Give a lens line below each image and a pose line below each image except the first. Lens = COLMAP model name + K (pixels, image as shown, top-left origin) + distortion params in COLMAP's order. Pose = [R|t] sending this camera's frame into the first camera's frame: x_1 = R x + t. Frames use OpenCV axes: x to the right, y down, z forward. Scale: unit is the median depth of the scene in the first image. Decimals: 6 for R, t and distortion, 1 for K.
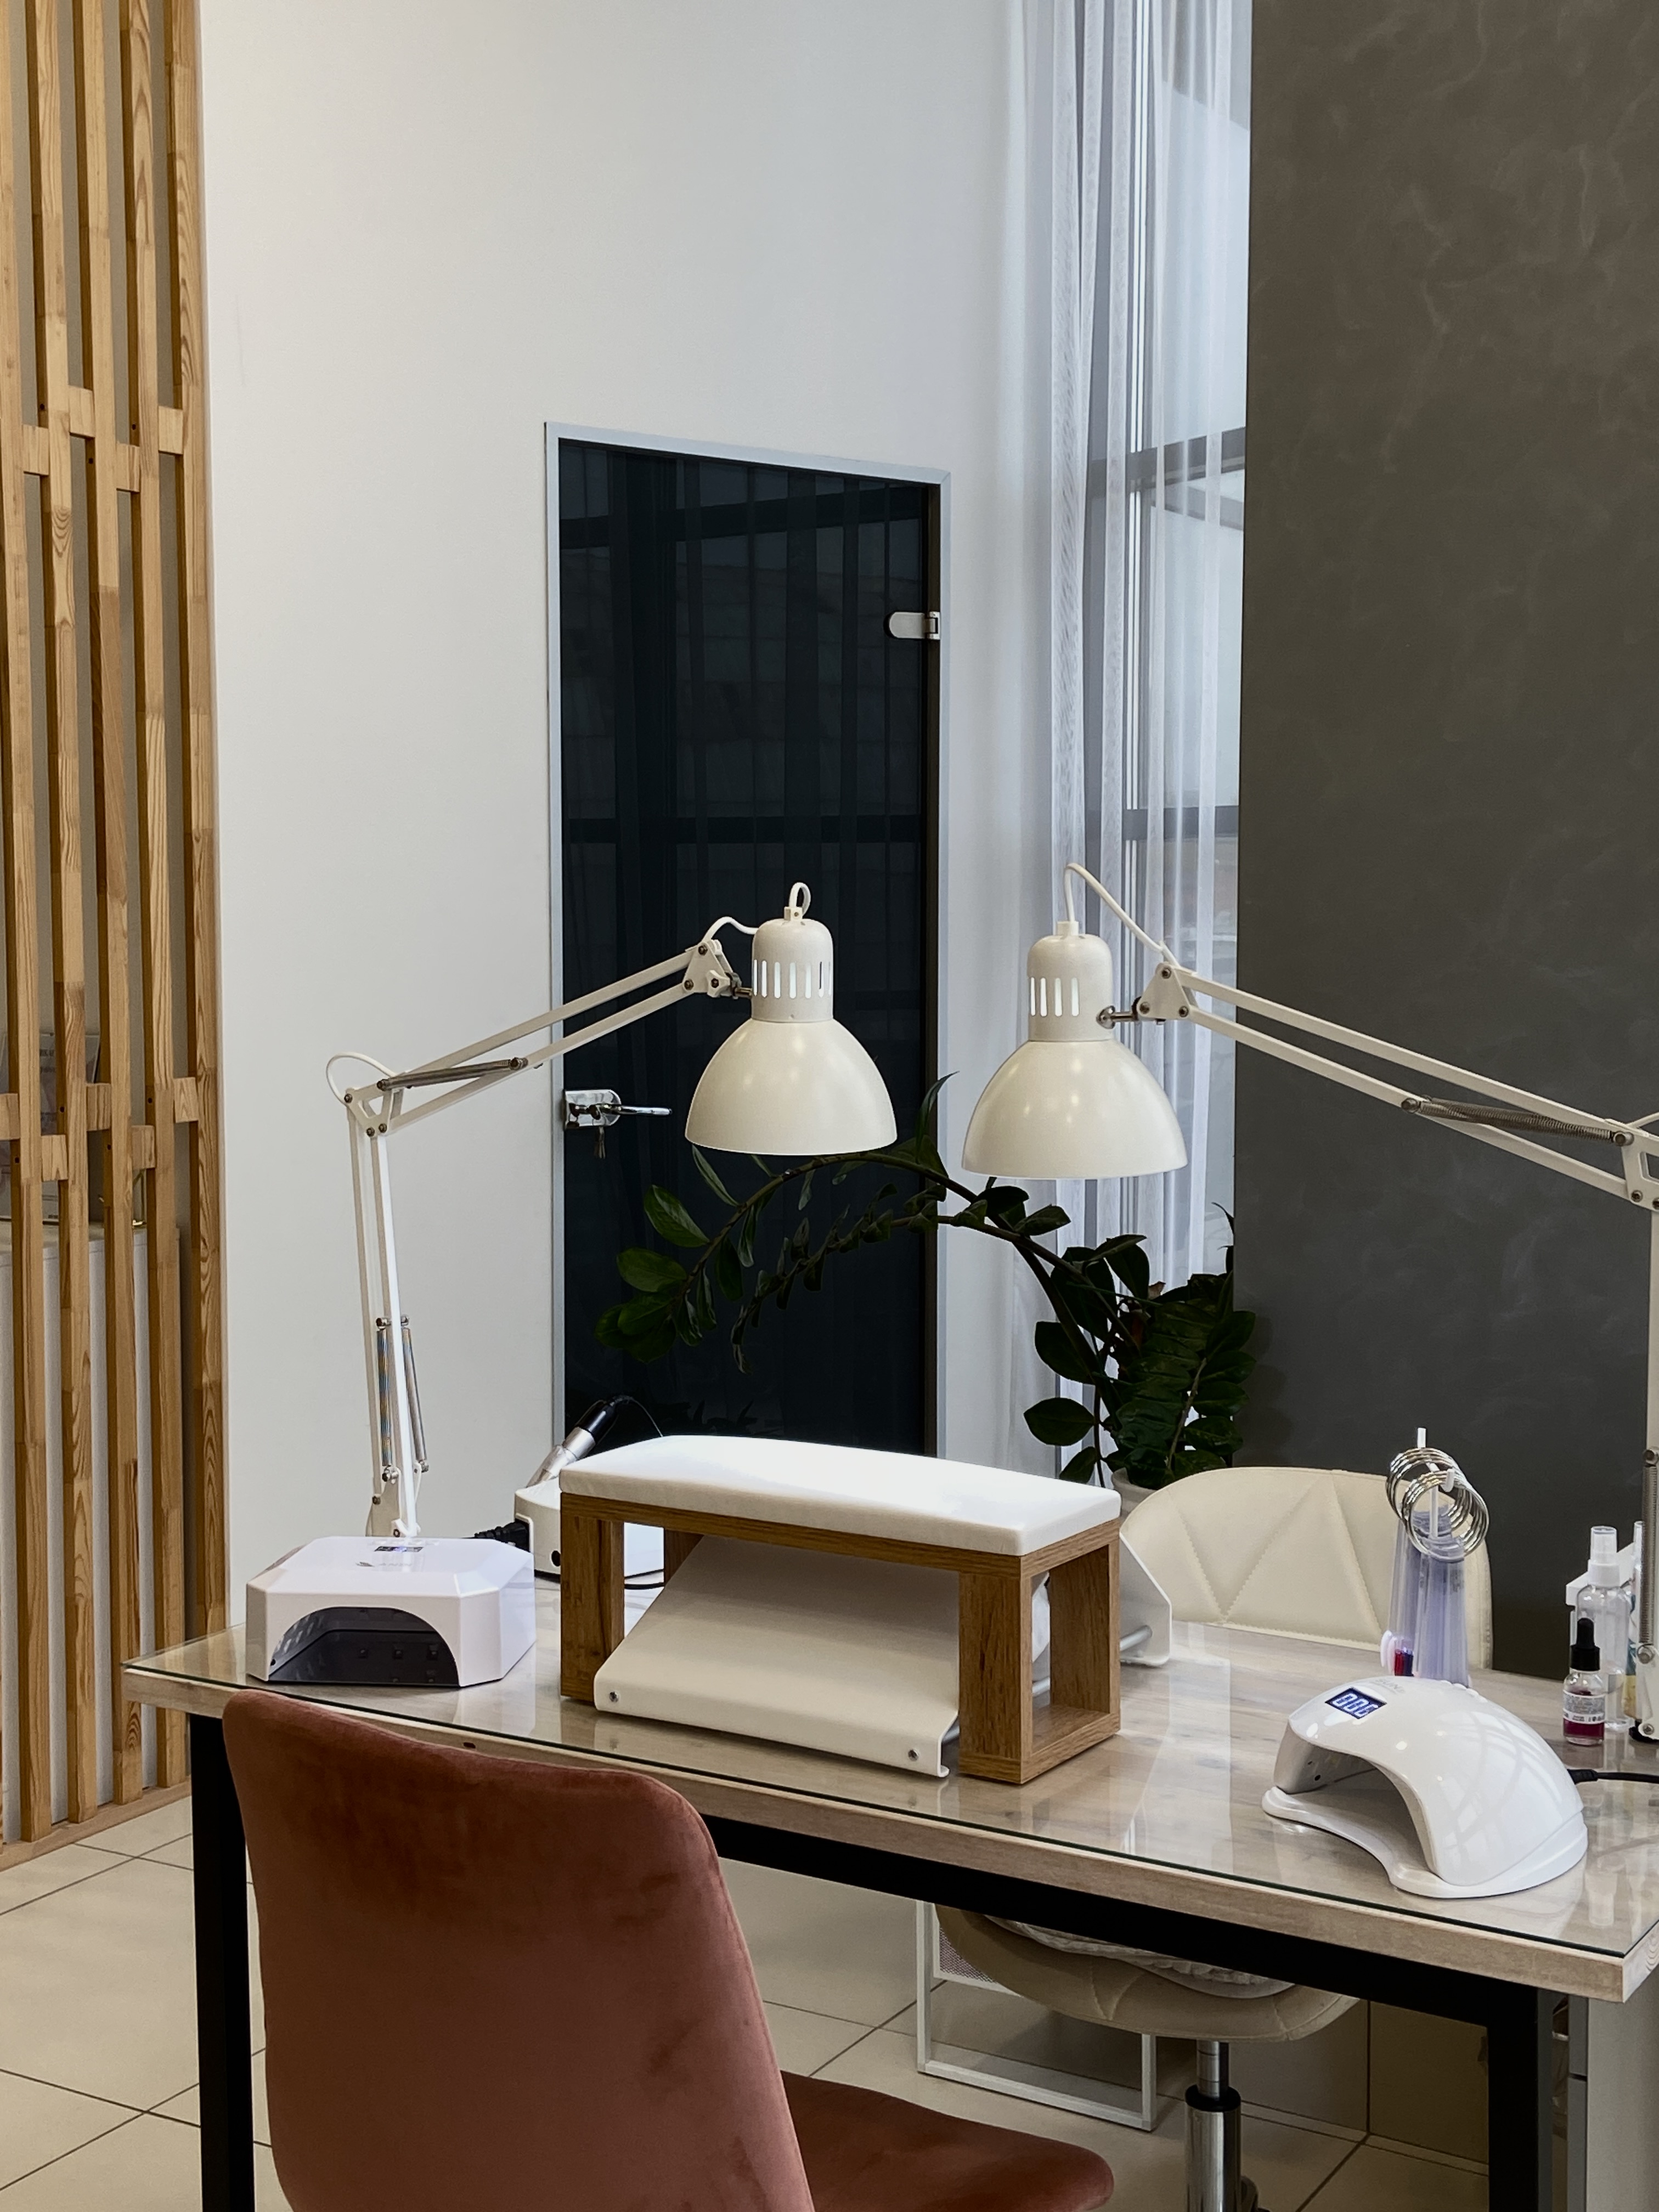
lens RADIAL K [[2823.5, 0, 826.0], [0, 2823.5, 1101.5], [0, 0, 1]] dist [0.008440, 0.000000]
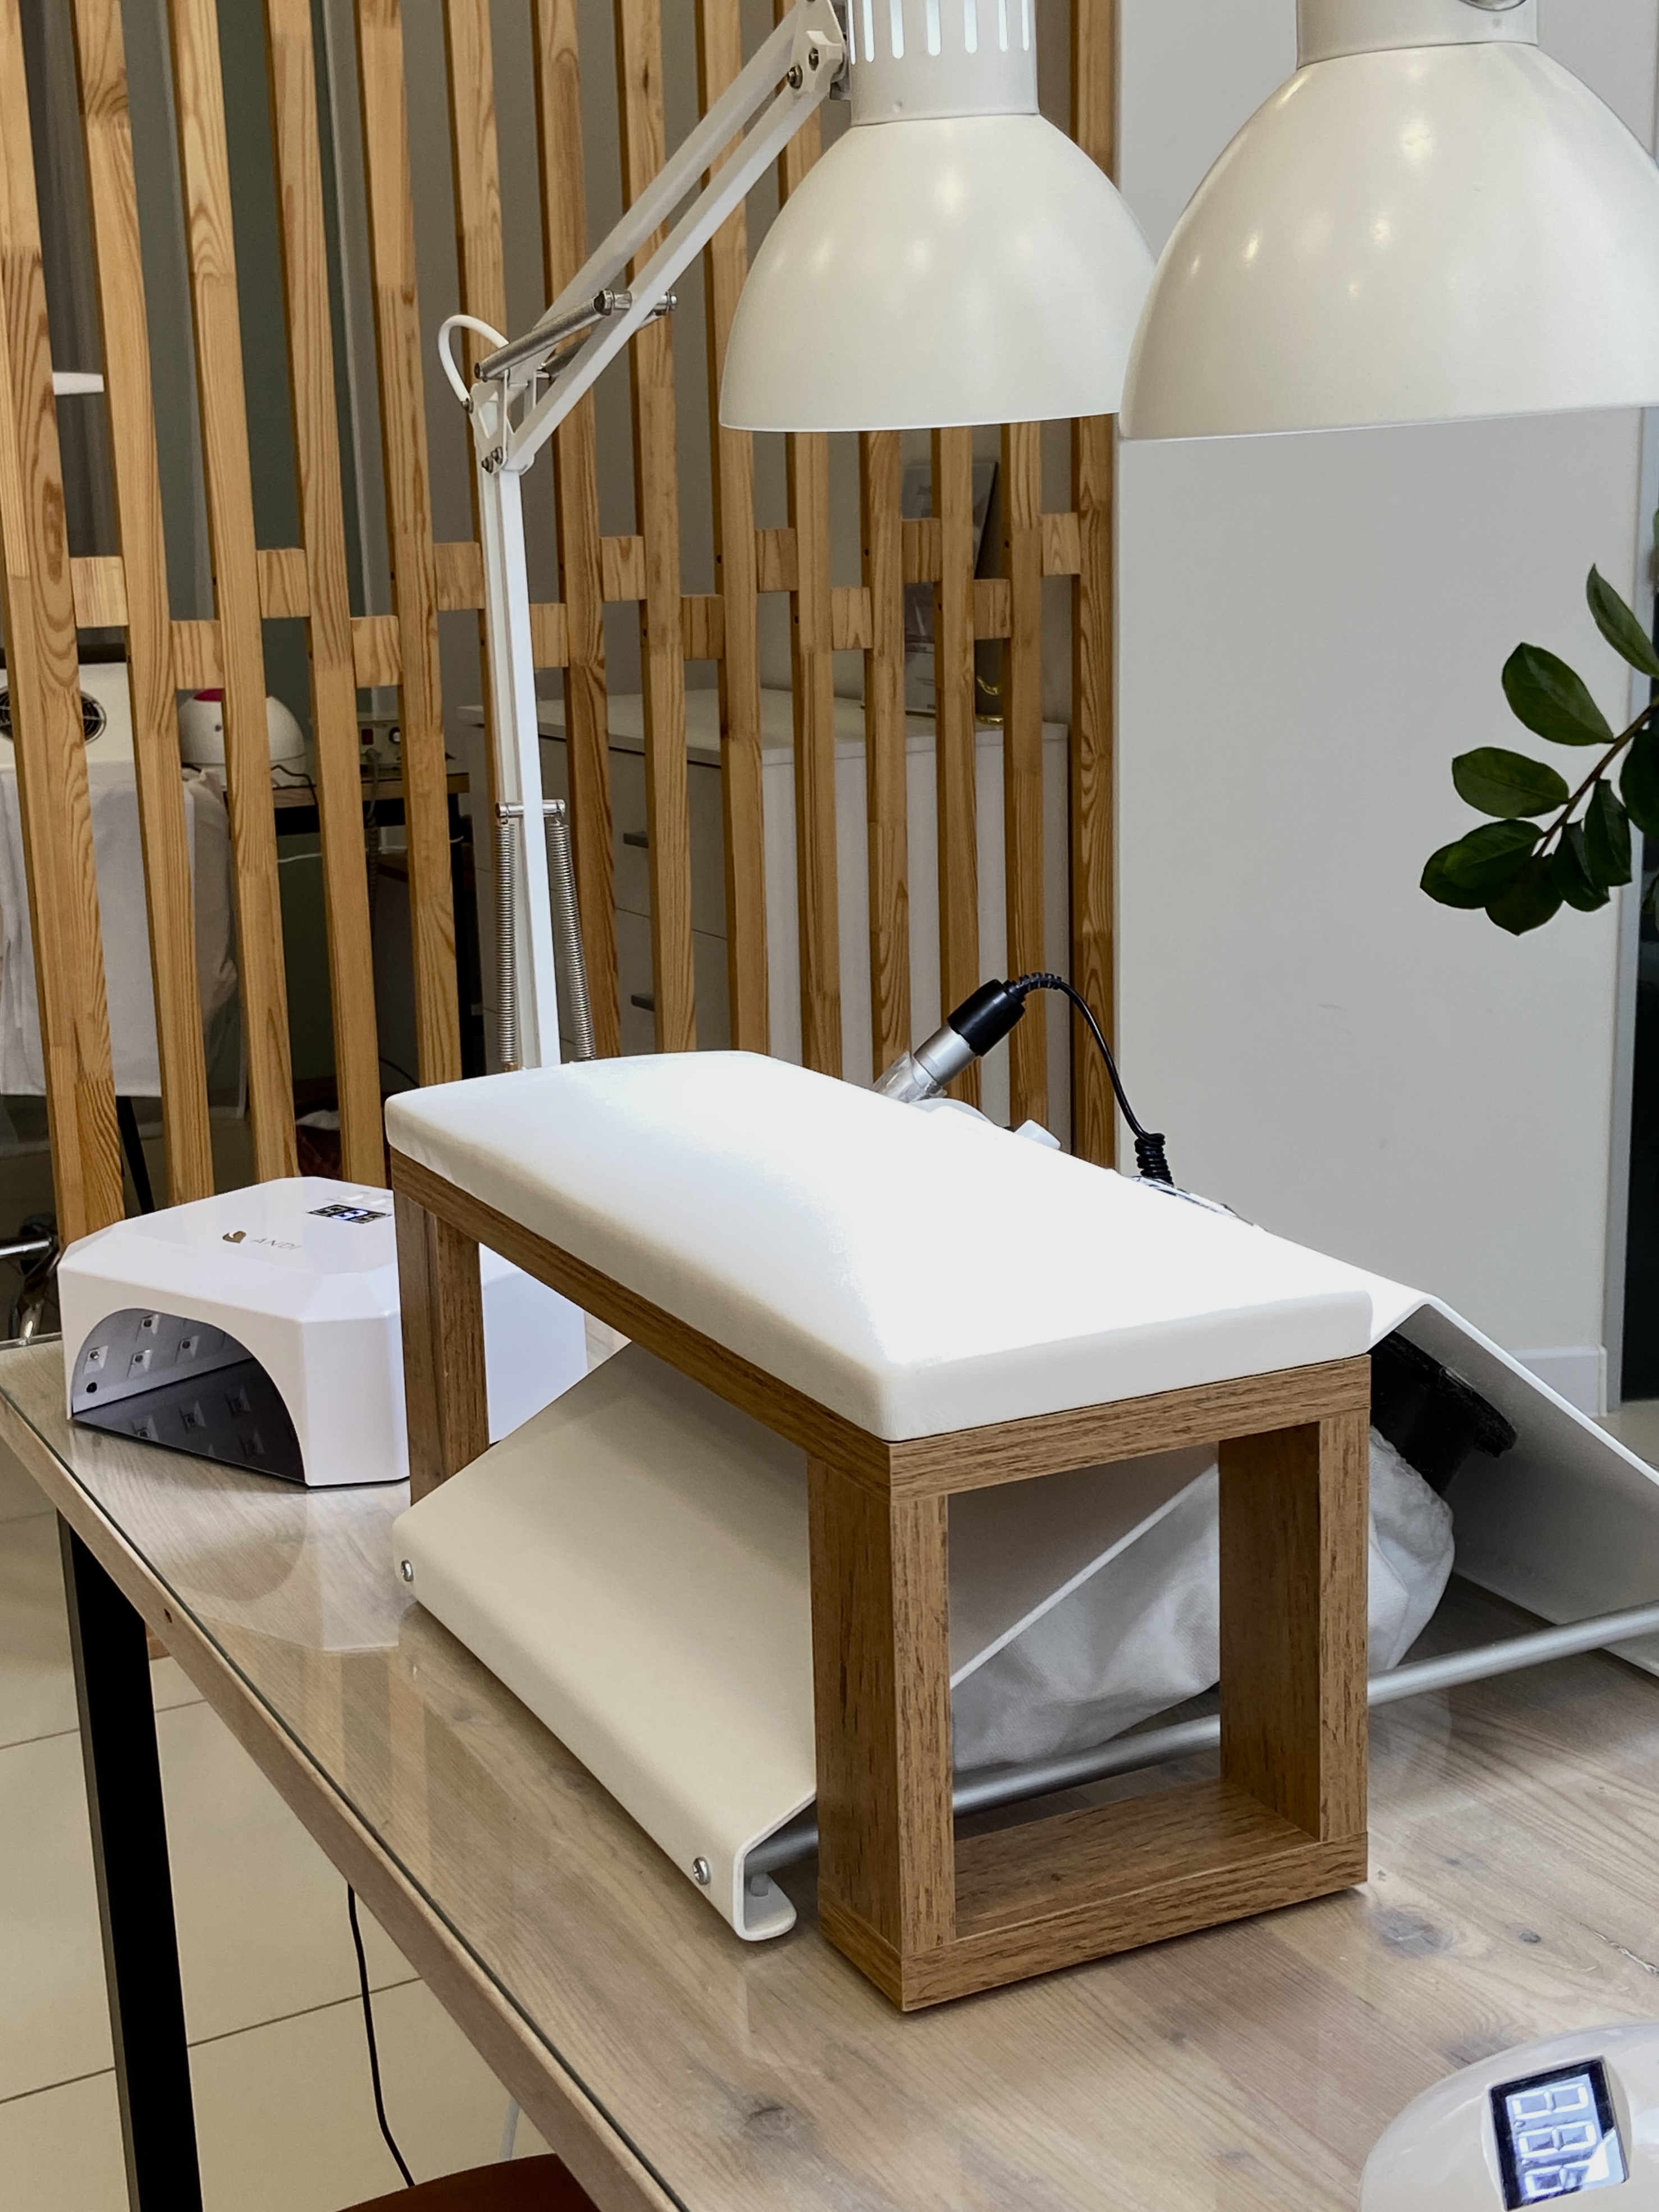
lens RADIAL K [[2823.5, 0, 828.4], [0, 2823.5, 1120.4], [0, 0, 1]] dist [0.008440, 0.000000]
pose [[0.840449, 0.089514, -0.534446, 0.221237], [-0.003473, 0.987132, 0.159873, 0.052427], [0.541880, -0.132509, 0.829944, 0.599594]]
